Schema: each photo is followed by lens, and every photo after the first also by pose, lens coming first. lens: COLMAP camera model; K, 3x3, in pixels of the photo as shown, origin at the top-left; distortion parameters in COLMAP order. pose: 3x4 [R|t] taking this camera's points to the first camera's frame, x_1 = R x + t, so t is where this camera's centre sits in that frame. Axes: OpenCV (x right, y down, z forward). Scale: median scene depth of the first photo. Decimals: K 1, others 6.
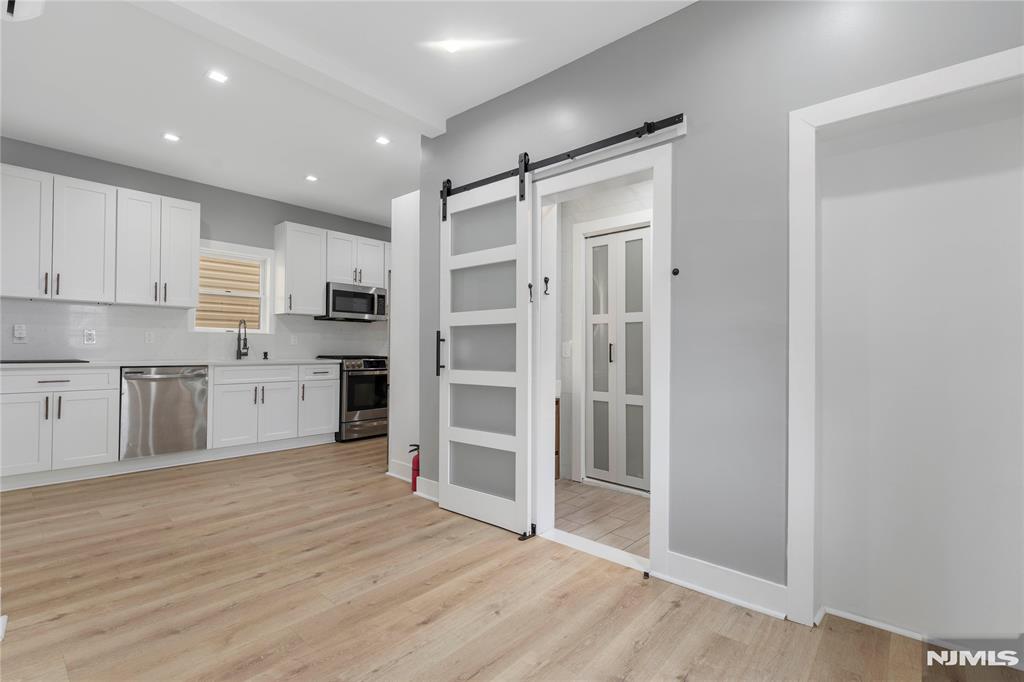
lens RADIAL K [[470.0, 0, 510.9], [0, 470.0, 339.4], [0, 0, 1]] dist [0.001167, -0.000207]
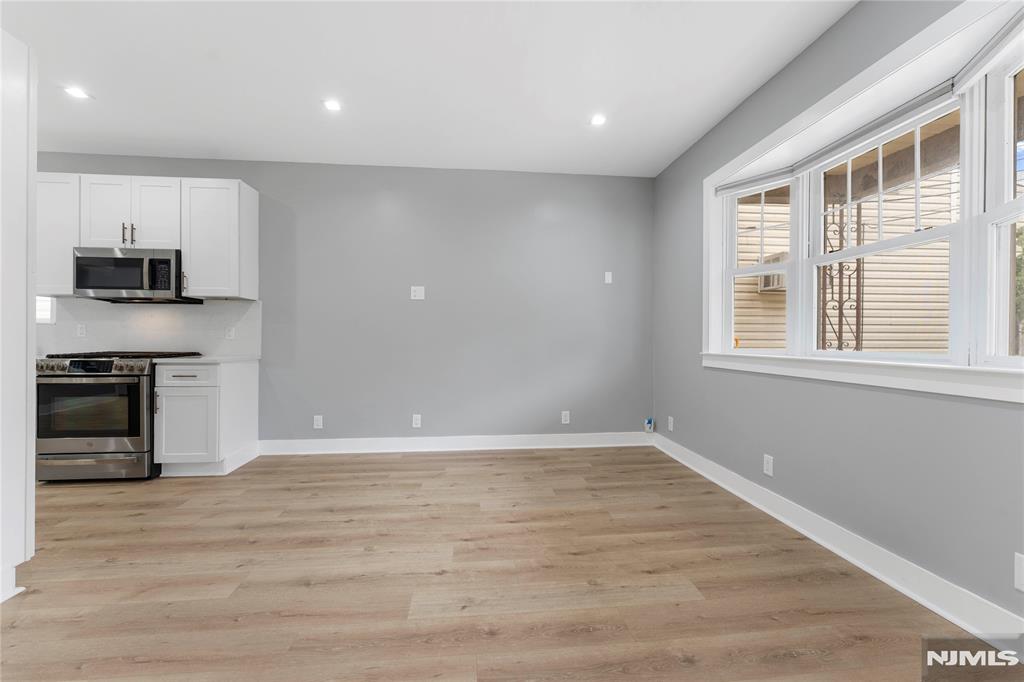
lens RADIAL K [[373.9, 0, 510.2], [0, 373.9, 348.9], [0, 0, 1]] dist [0.001090, 0.000050]
pose [[0.746237, -0.017405, -0.665453, 0.433090], [0.025277, 0.999678, 0.002199, 0.041302], [0.665200, -0.018462, 0.746437, 0.960710]]
